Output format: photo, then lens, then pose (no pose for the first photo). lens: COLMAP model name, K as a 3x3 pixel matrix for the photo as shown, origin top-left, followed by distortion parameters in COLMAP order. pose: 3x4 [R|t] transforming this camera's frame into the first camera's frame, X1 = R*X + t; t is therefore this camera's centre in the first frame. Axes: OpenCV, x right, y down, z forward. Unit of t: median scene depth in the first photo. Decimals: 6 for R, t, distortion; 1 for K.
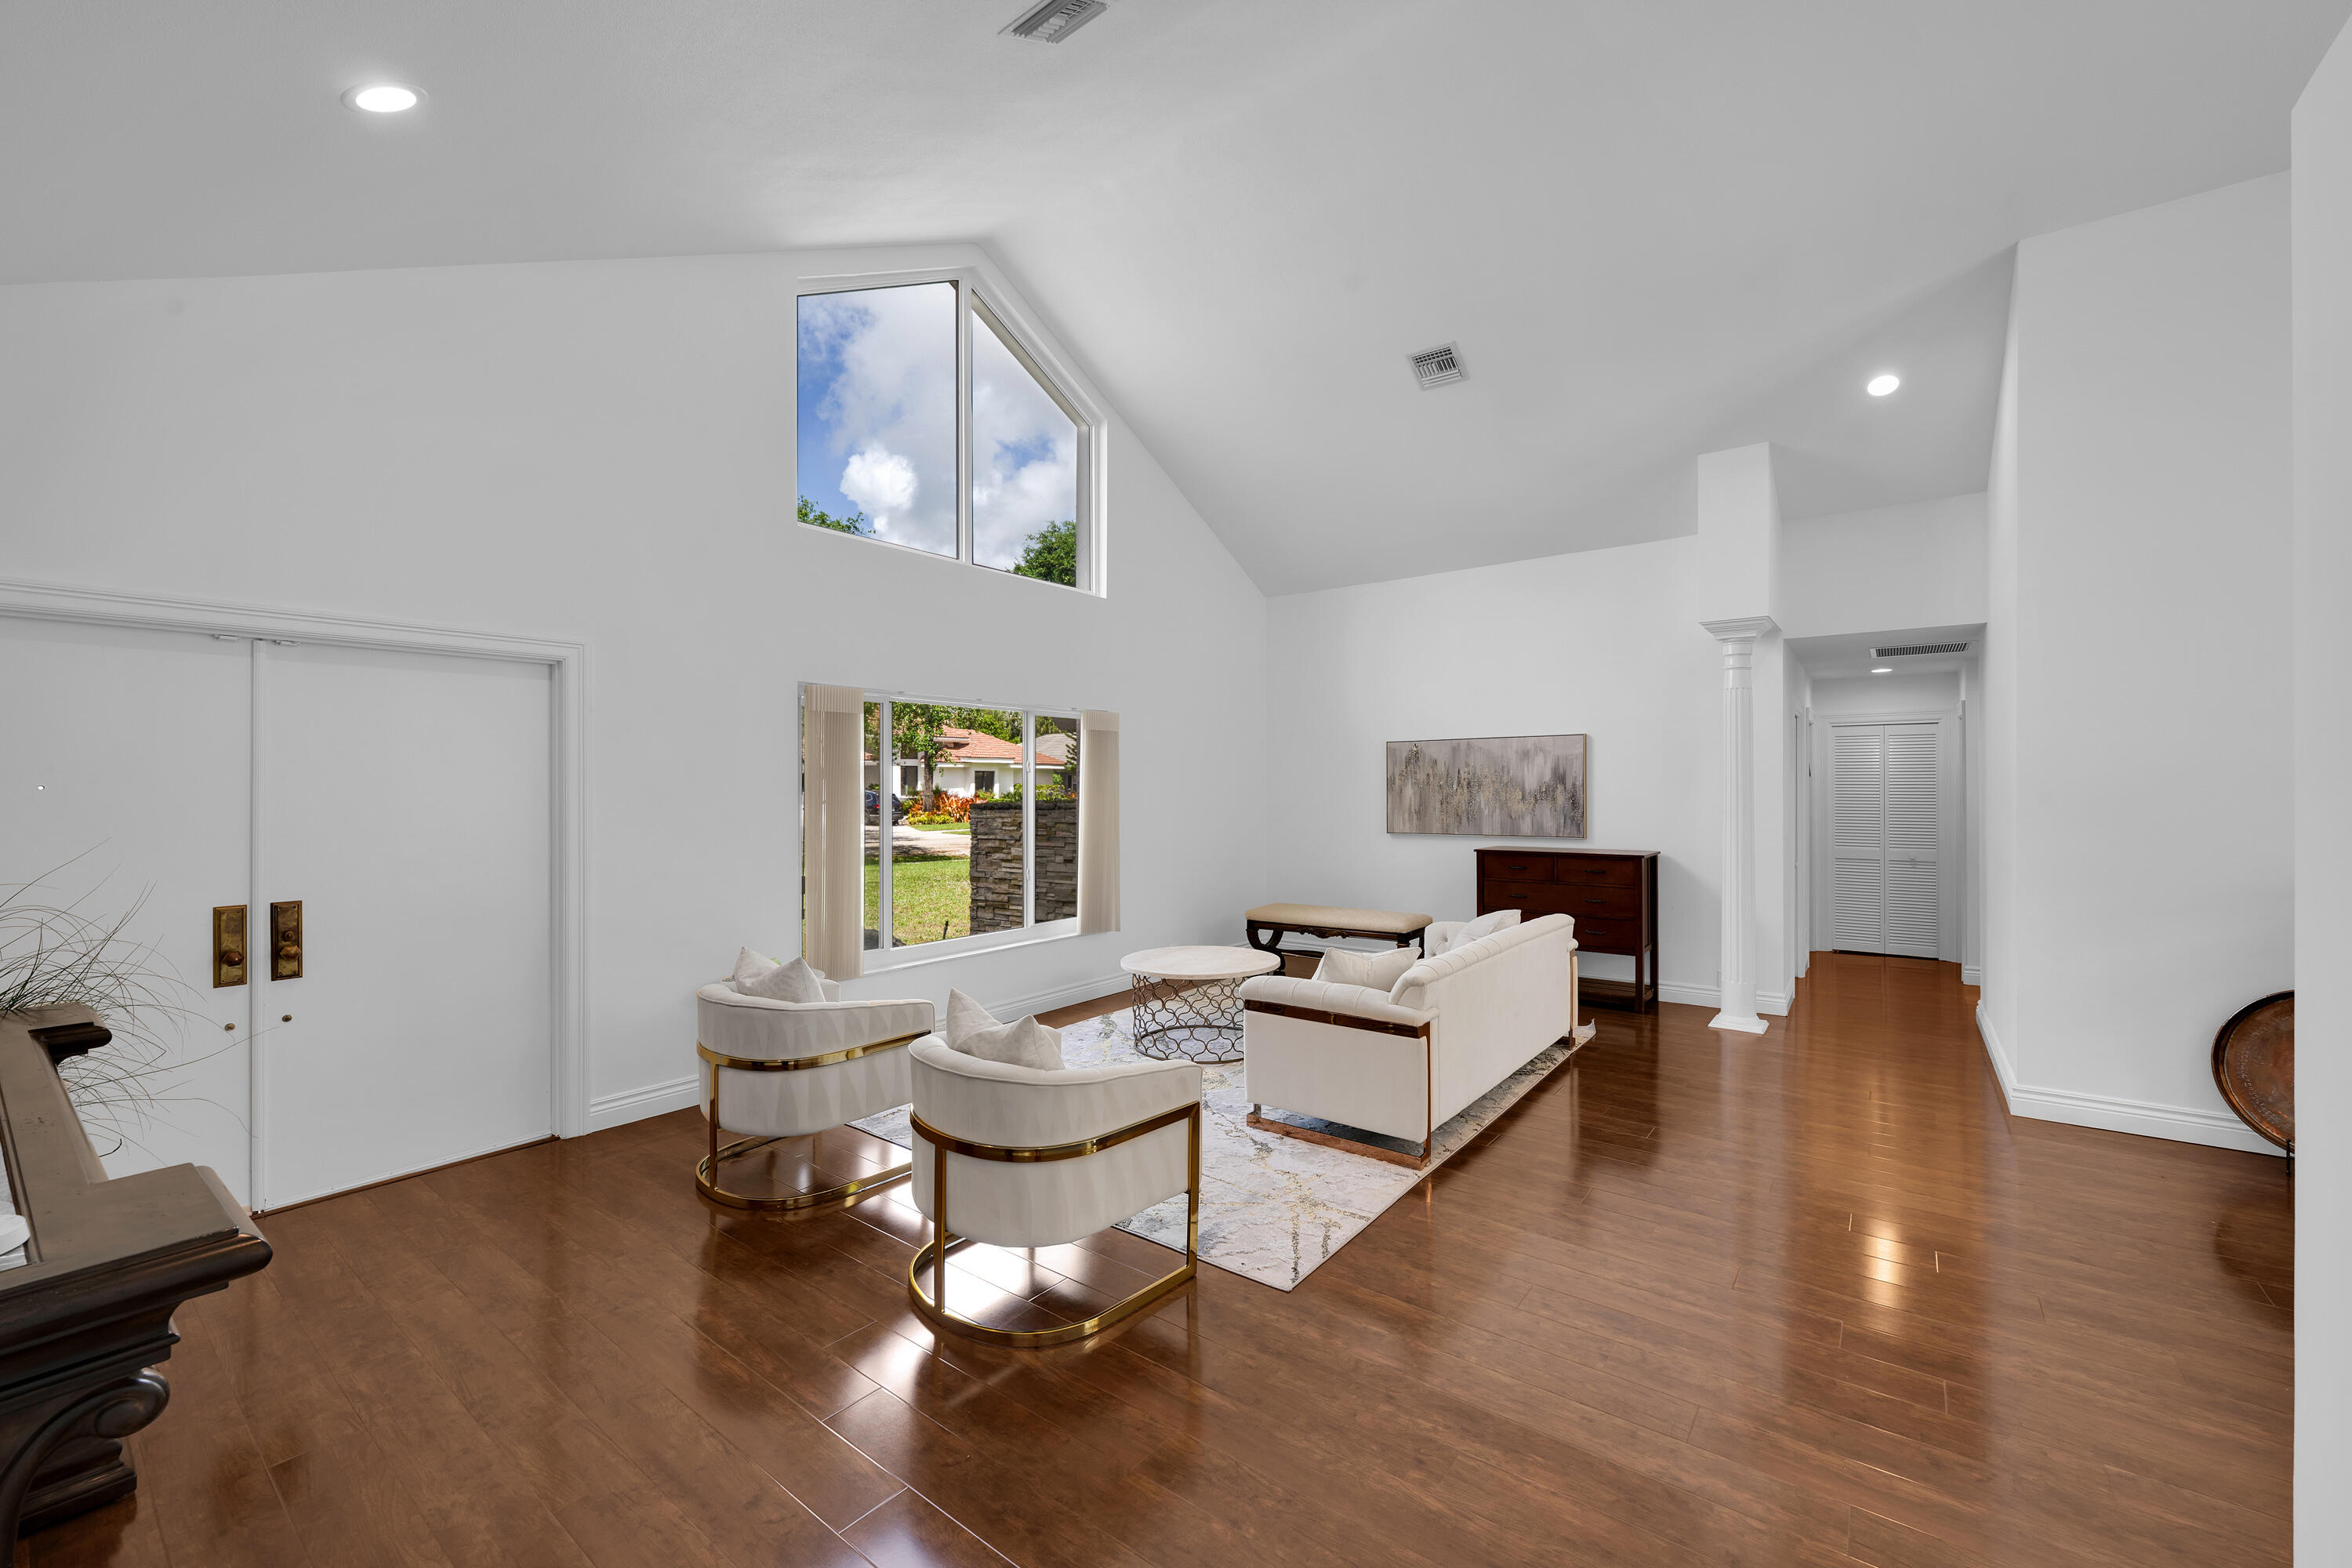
lens RADIAL K [[941.4, 0, 1171.5], [0, 941.4, 788.2], [0, 0, 1]] dist [0.001868, 0.000141]
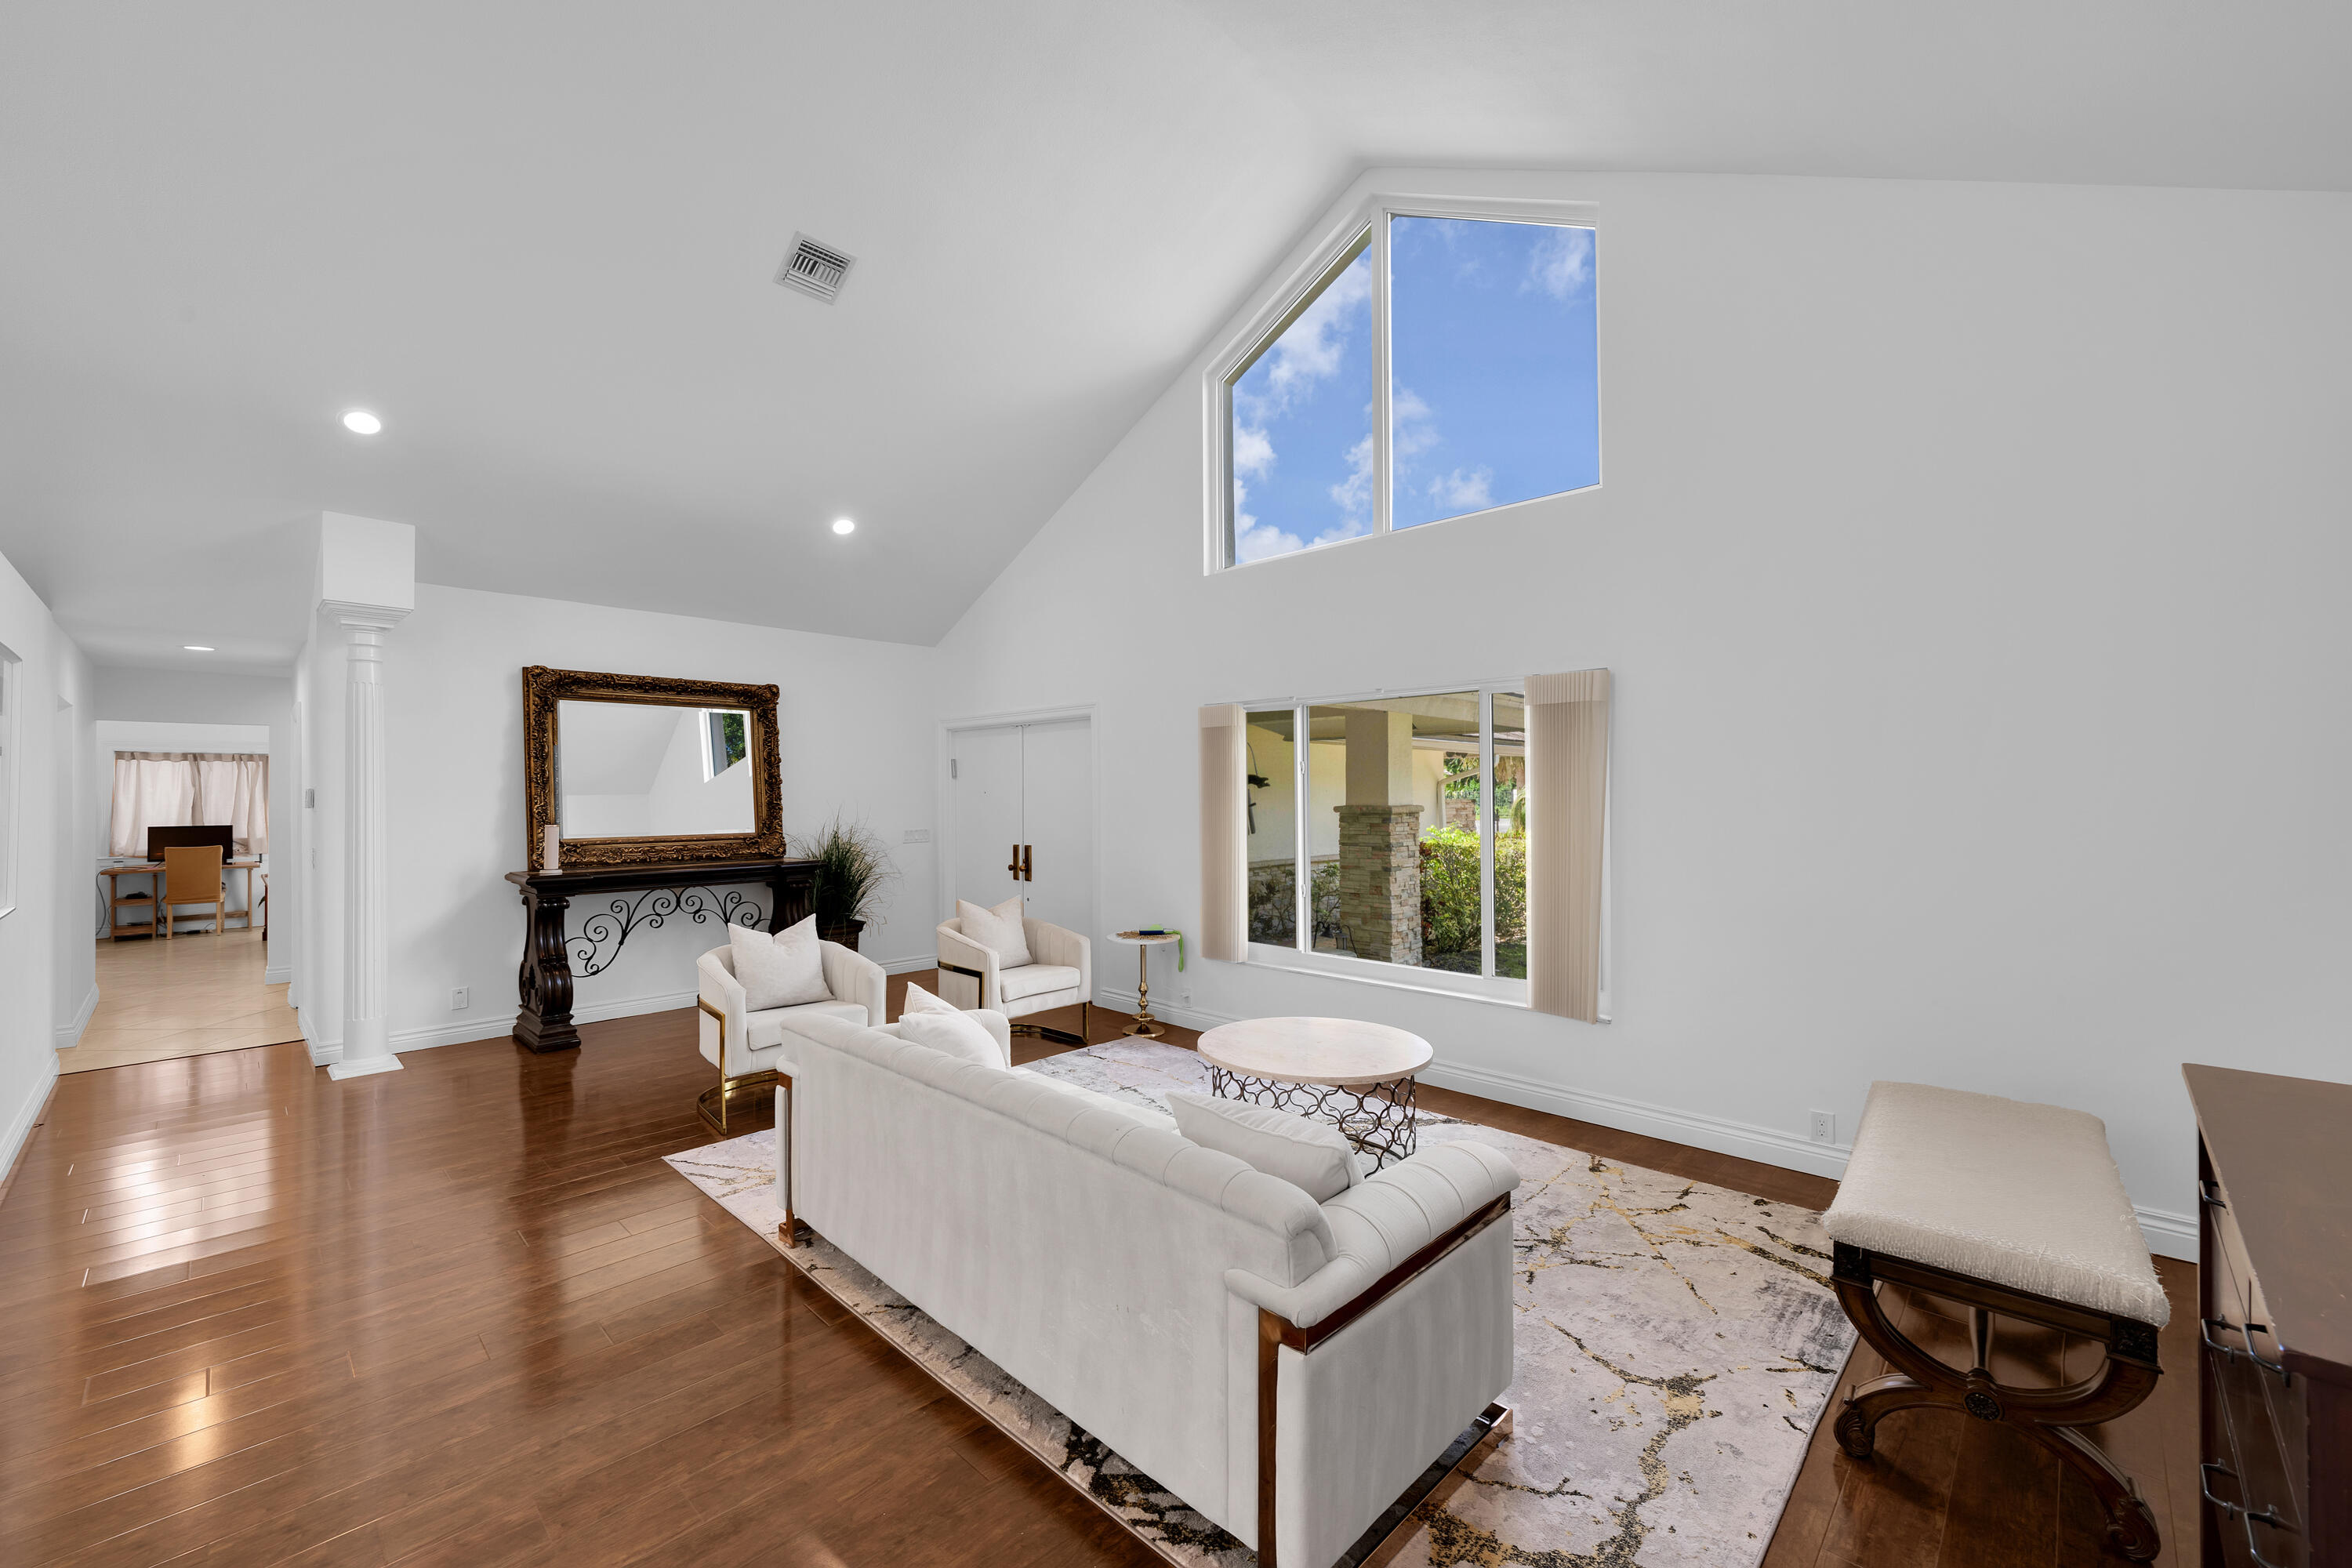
lens RADIAL K [[941.4, 0, 1176.5], [0, 941.4, 780.7], [0, 0, 1]] dist [0.001868, 0.000141]
pose [[-0.118136, -0.005452, -0.992982, 0.895928], [0.005812, 0.999964, -0.006182, -0.009614], [0.992980, -0.006502, -0.118100, 1.209502]]
